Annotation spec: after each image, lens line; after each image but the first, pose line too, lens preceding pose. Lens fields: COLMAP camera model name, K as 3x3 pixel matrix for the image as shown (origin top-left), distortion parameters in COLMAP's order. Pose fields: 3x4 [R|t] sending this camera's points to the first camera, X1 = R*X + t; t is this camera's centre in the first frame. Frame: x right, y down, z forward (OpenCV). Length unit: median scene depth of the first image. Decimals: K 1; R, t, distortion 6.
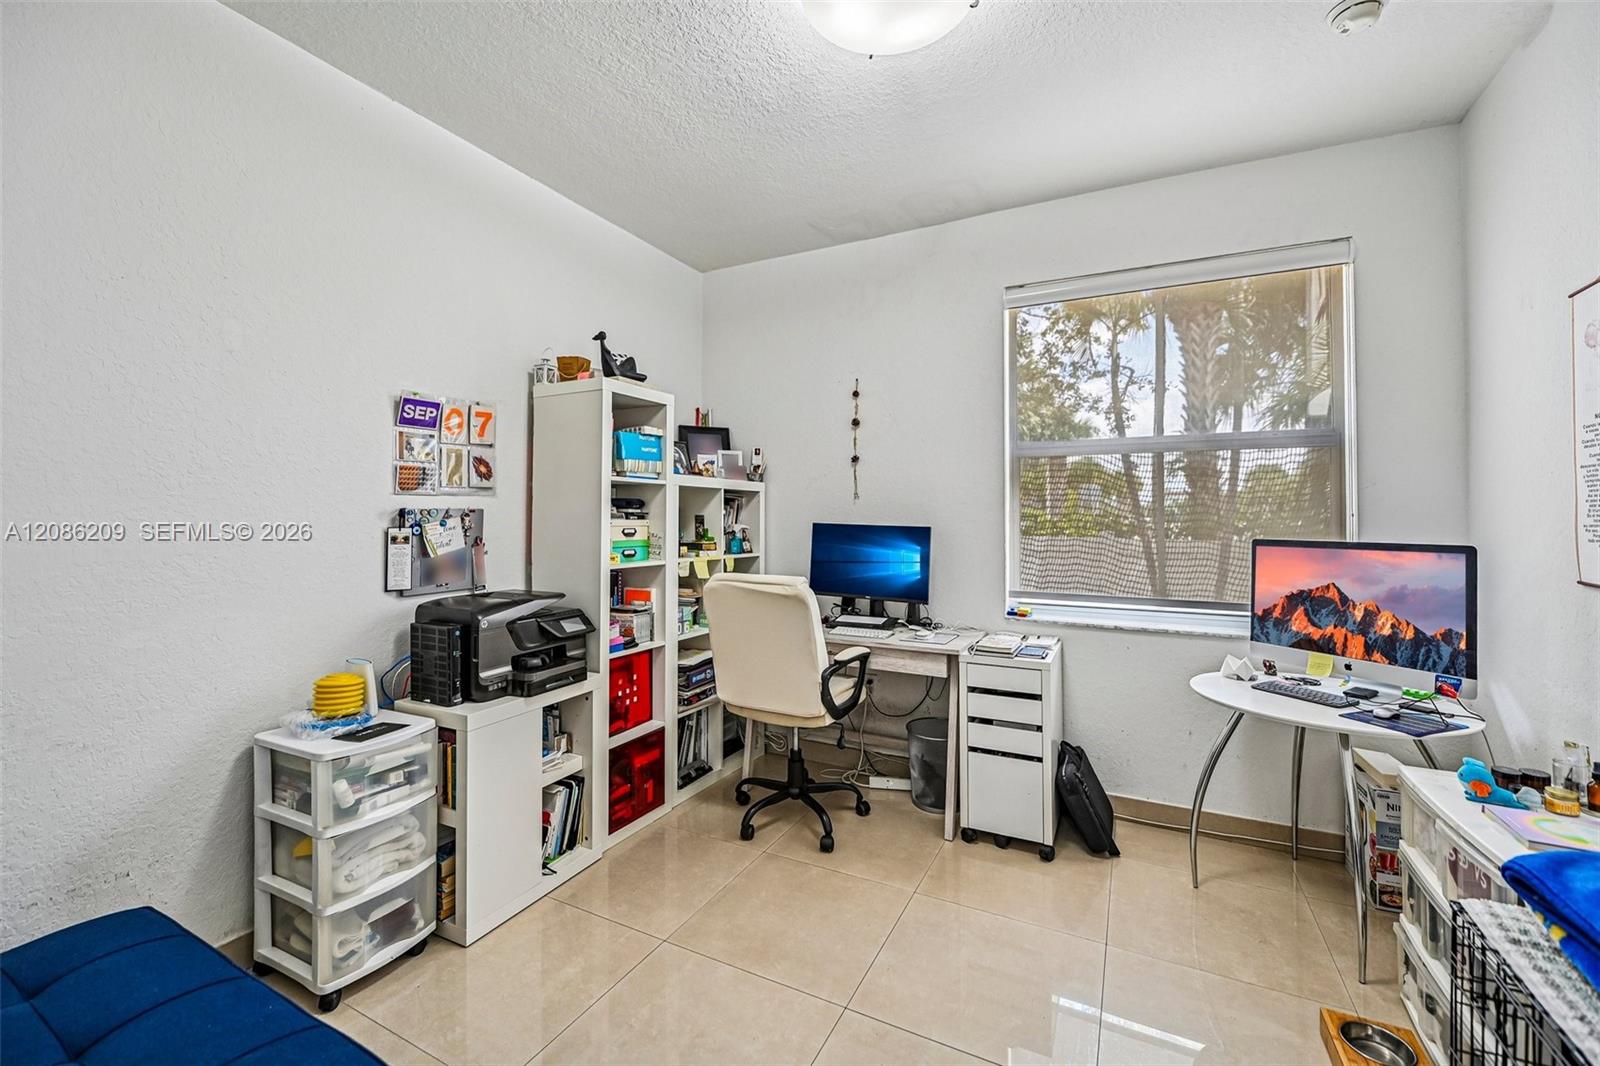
lens RADIAL K [[640.6, 0, 798.3], [0, 640.6, 517.4], [0, 0, 1]] dist [-0.007651, -0.001249]
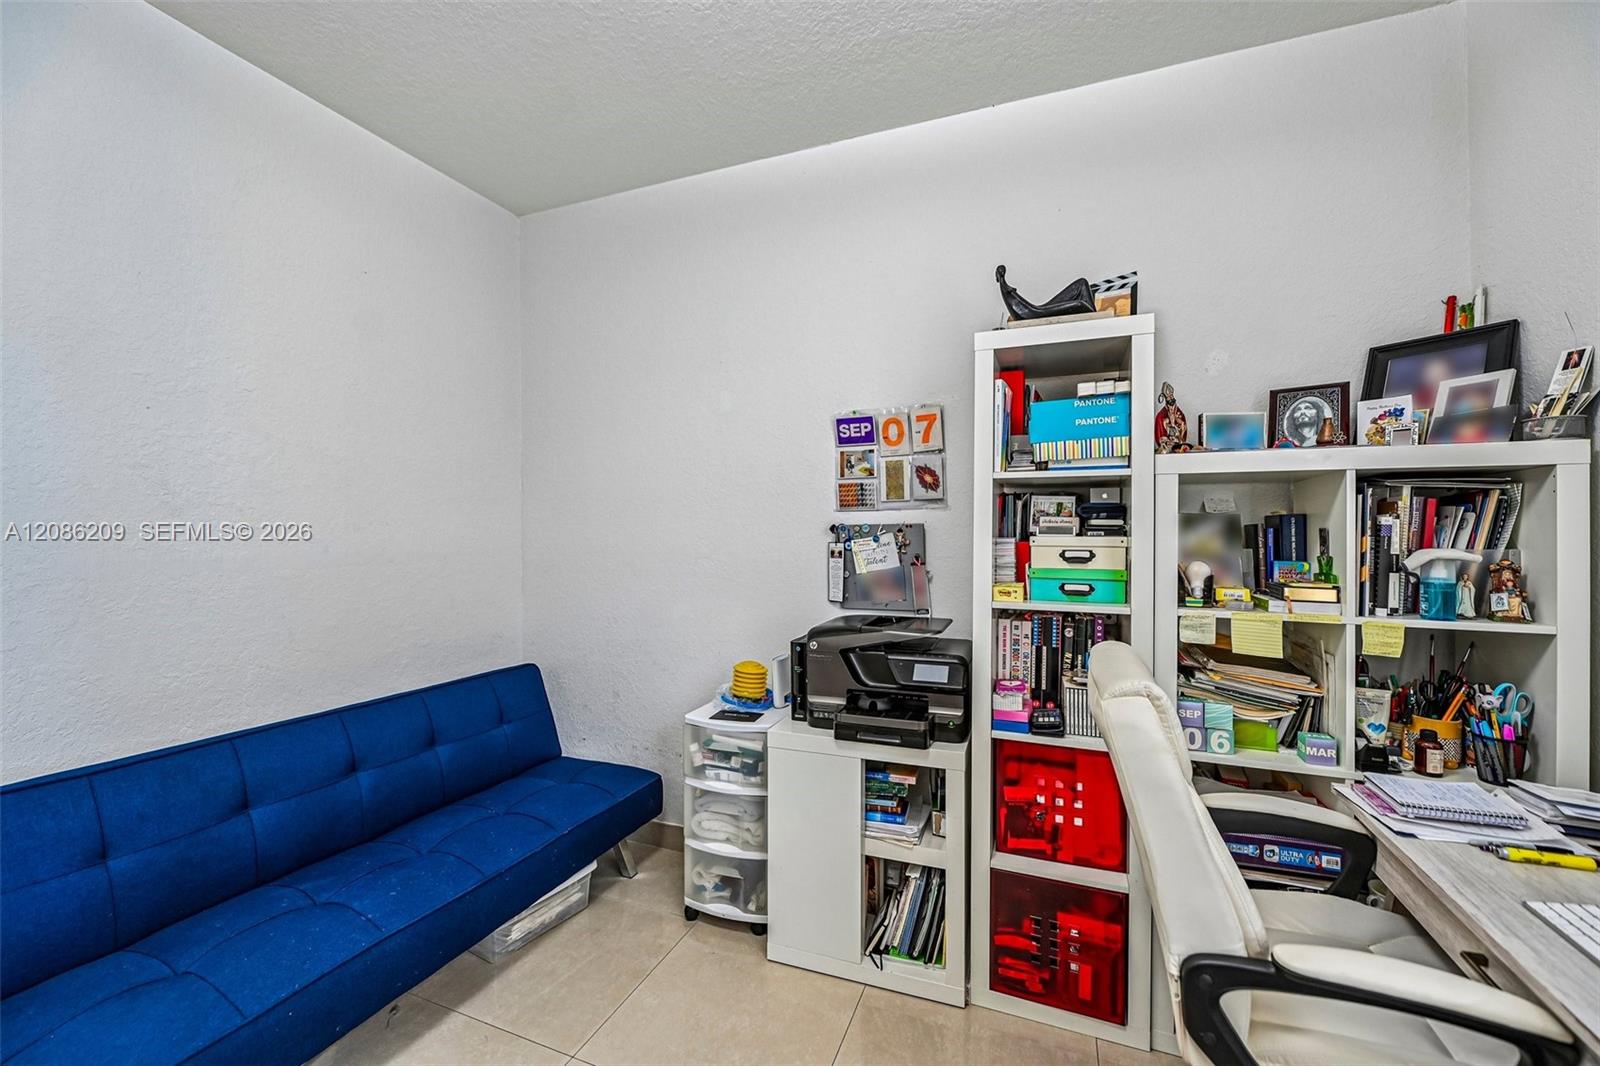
lens RADIAL K [[640.6, 0, 799.3], [0, 640.6, 538.3], [0, 0, 1]] dist [-0.007651, -0.001249]
pose [[0.102986, 0.006200, -0.994664, 0.394626], [-0.000438, 0.999981, 0.006188, 0.001945], [0.994683, -0.000202, 0.102986, 0.770634]]
